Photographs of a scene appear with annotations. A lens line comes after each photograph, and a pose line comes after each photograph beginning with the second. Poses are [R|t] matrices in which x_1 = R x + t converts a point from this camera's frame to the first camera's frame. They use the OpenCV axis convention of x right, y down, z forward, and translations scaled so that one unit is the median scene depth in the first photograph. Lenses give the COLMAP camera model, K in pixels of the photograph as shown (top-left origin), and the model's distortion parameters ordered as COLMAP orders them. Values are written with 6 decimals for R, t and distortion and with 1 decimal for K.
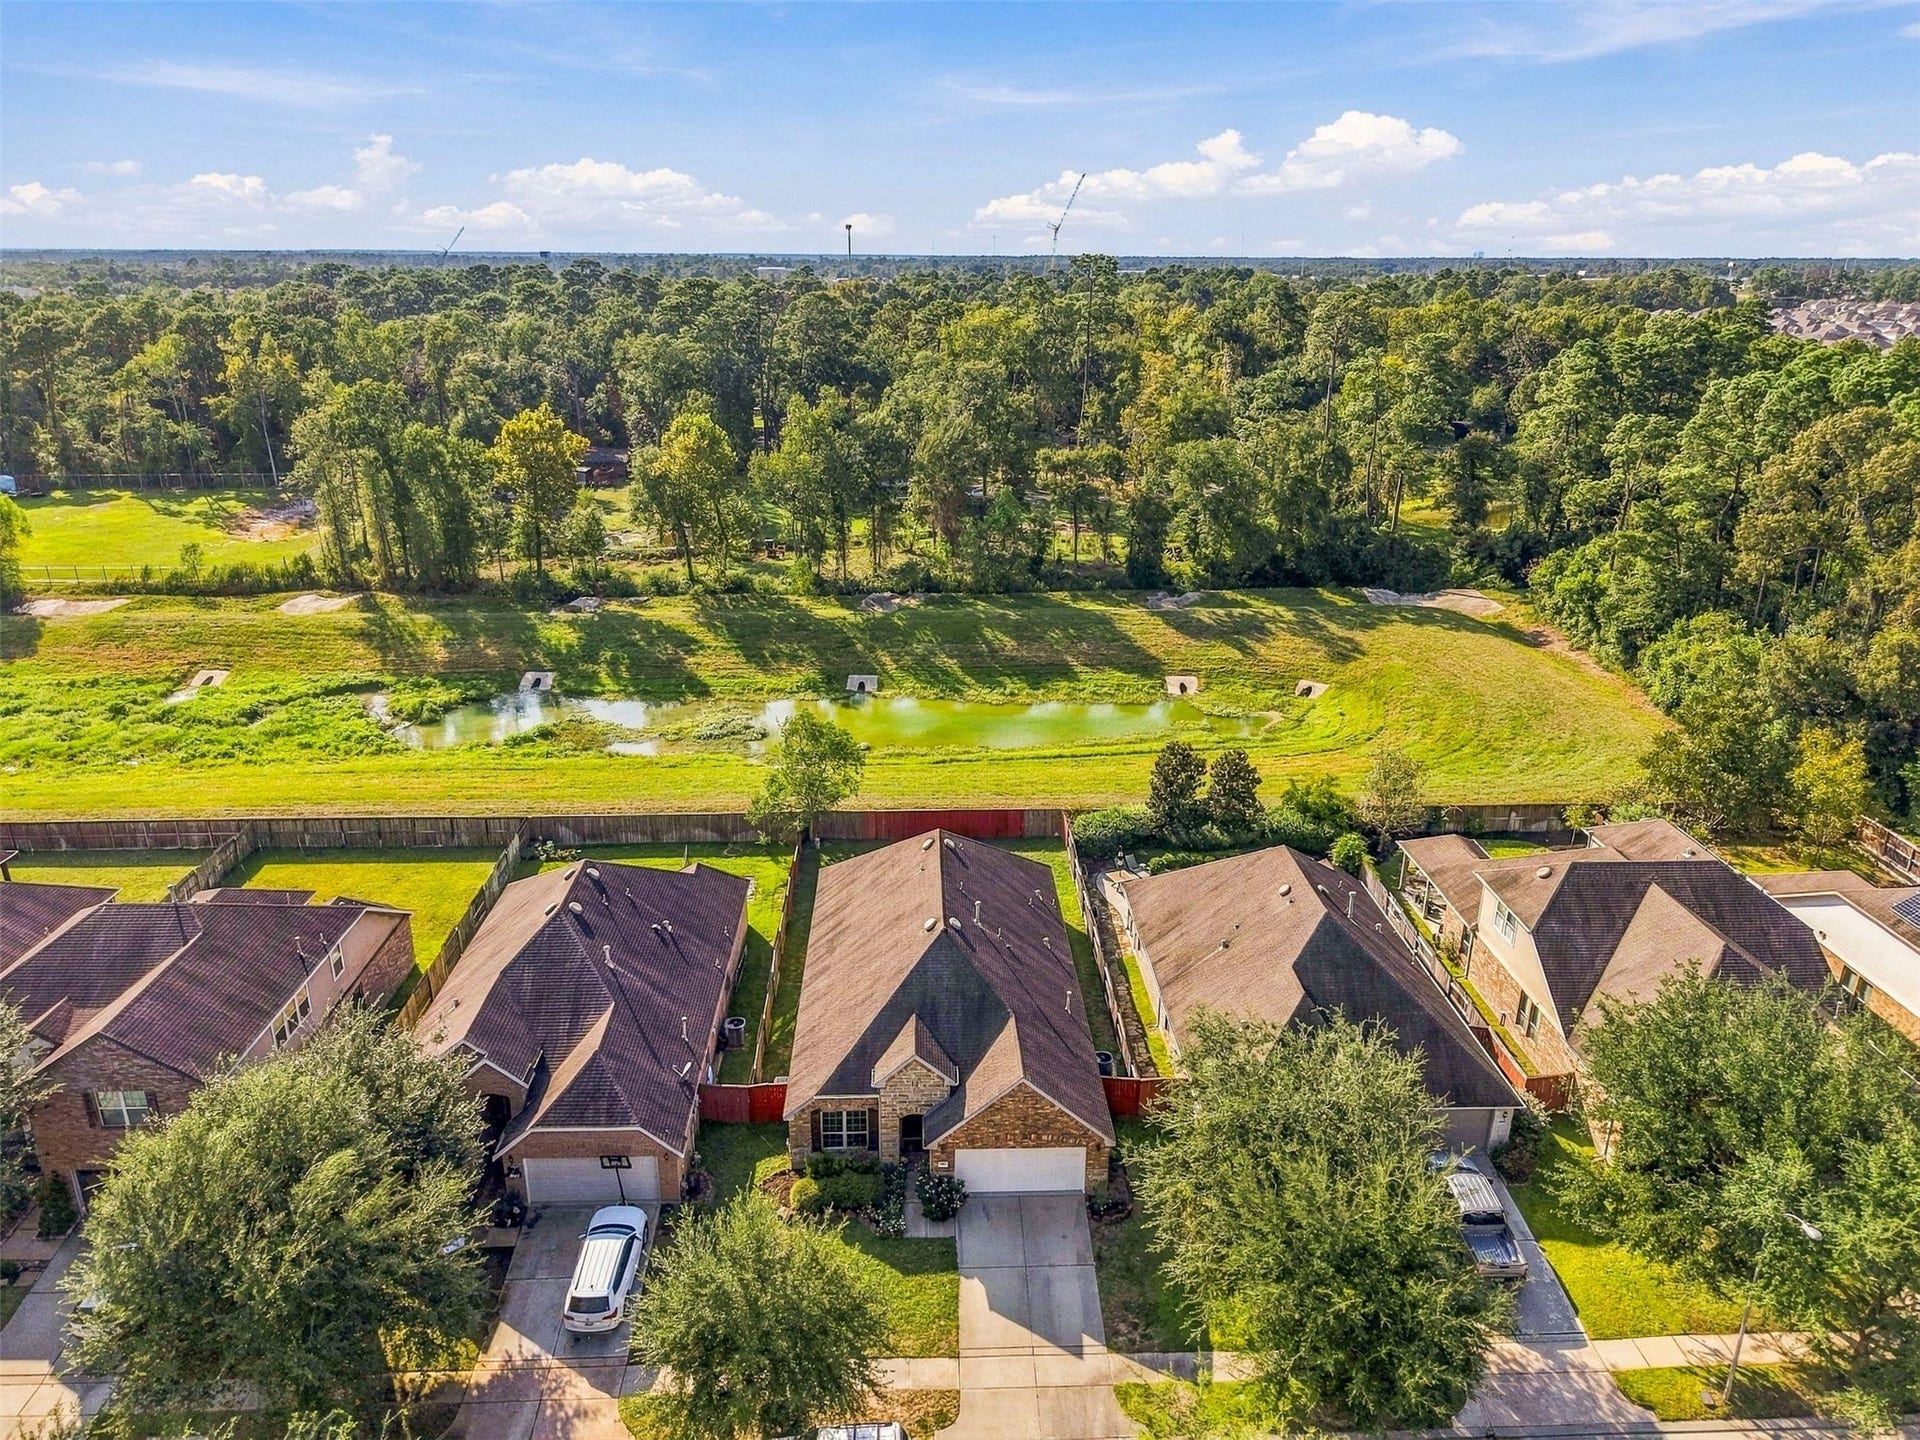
lens RADIAL K [[1272.6, 0, 959.9], [0, 1272.6, 707.5], [0, 0, 1]] dist [0.023298, -0.030737]
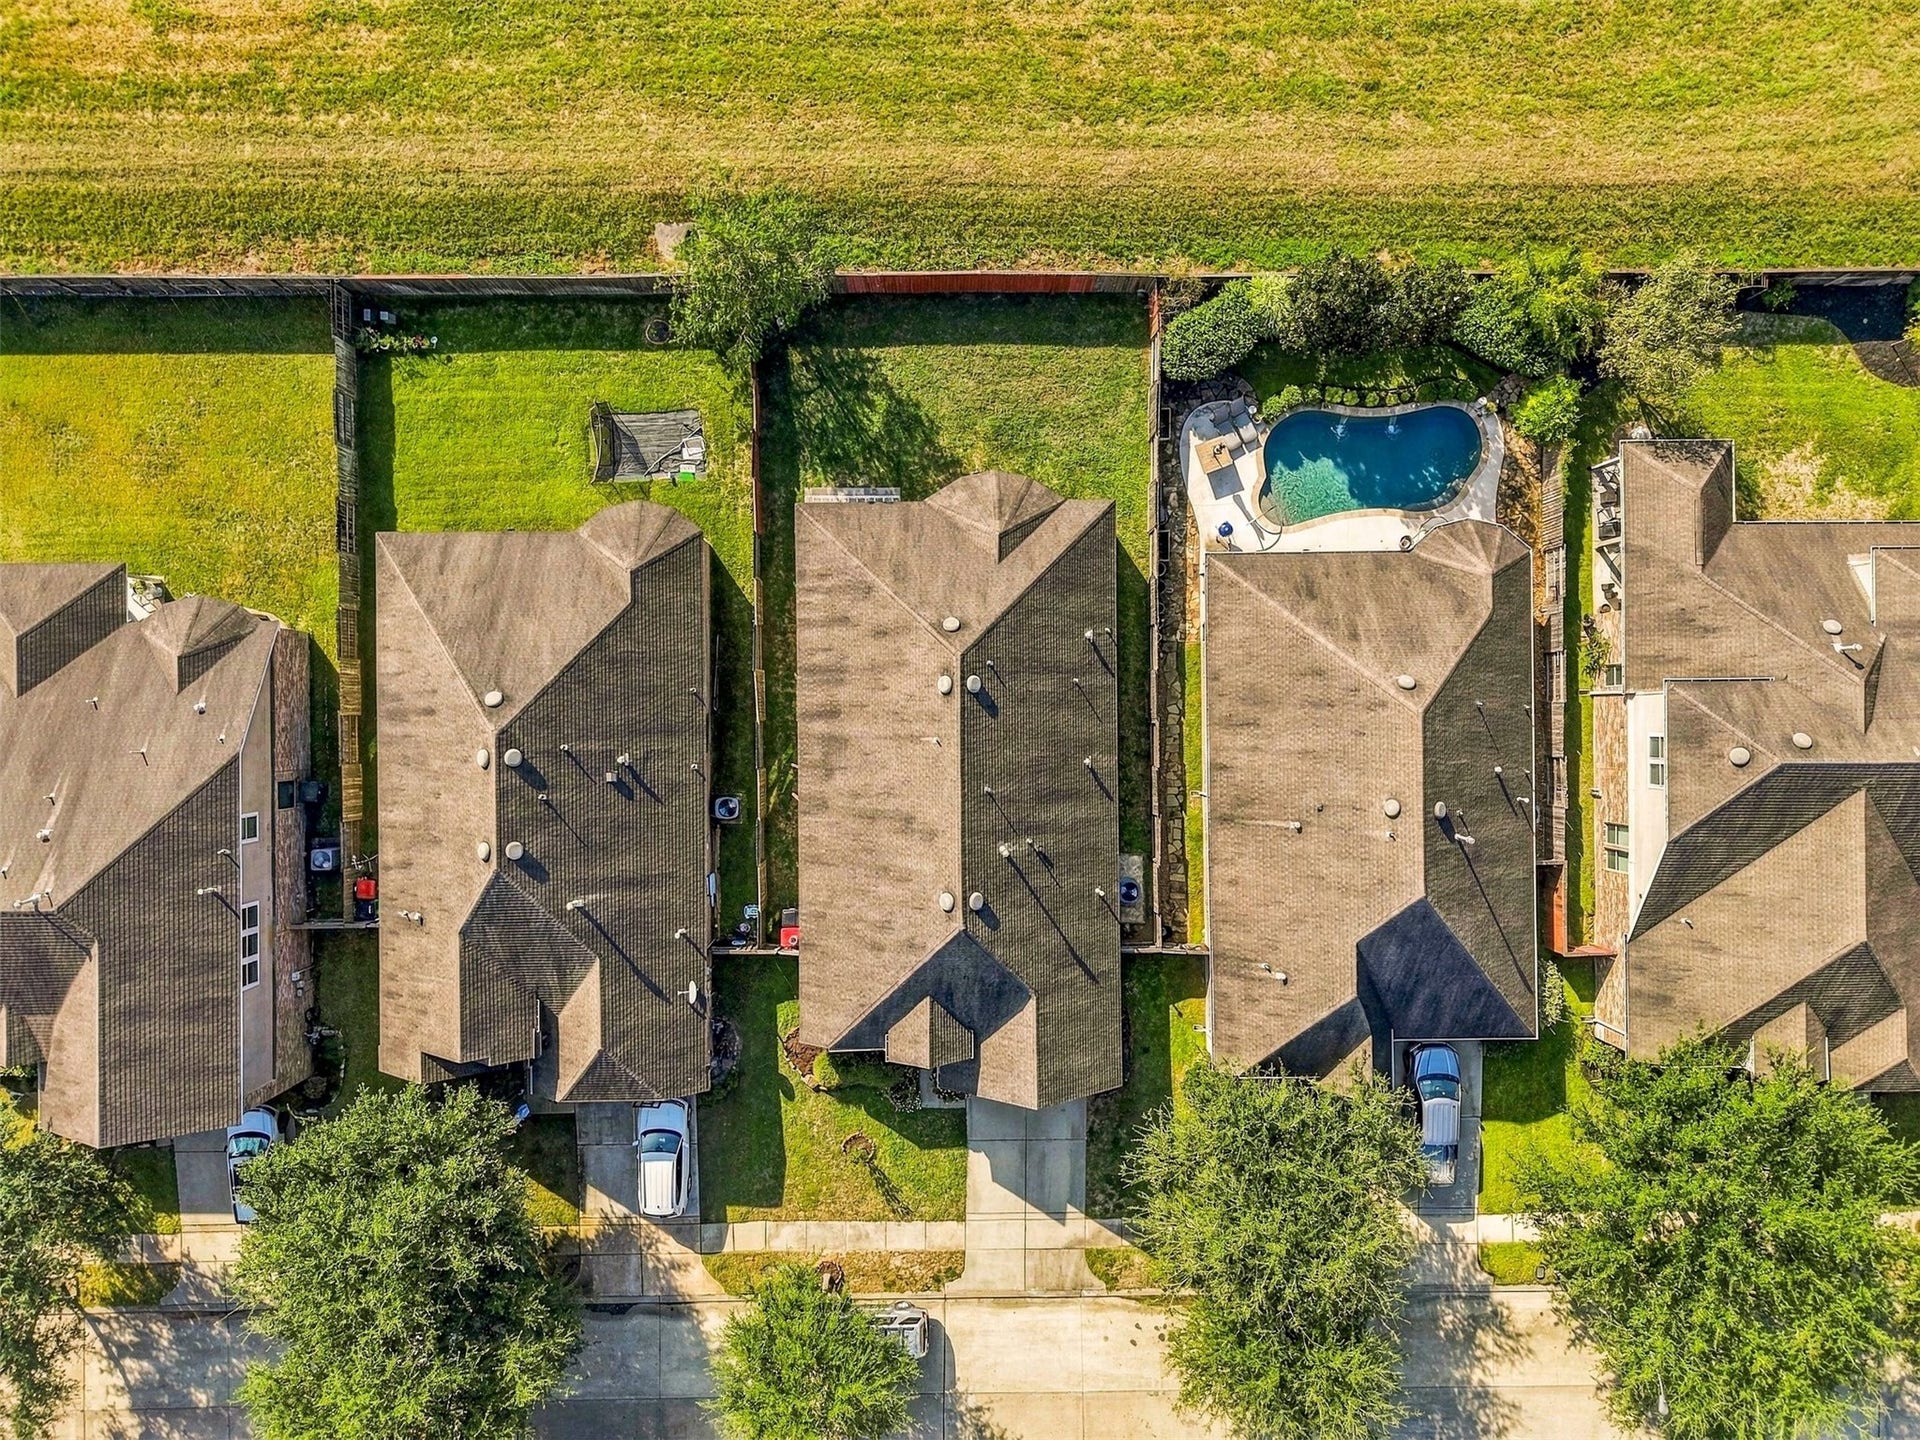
lens RADIAL K [[1272.6, 0, 955.3], [0, 1272.6, 717.4], [0, 0, 1]] dist [0.023298, -0.030737]
pose [[0.999544, 0.027879, 0.011615, -0.033176], [-0.020303, 0.335545, 0.941806, -0.710583], [0.022359, -0.941612, 0.335957, 0.890934]]
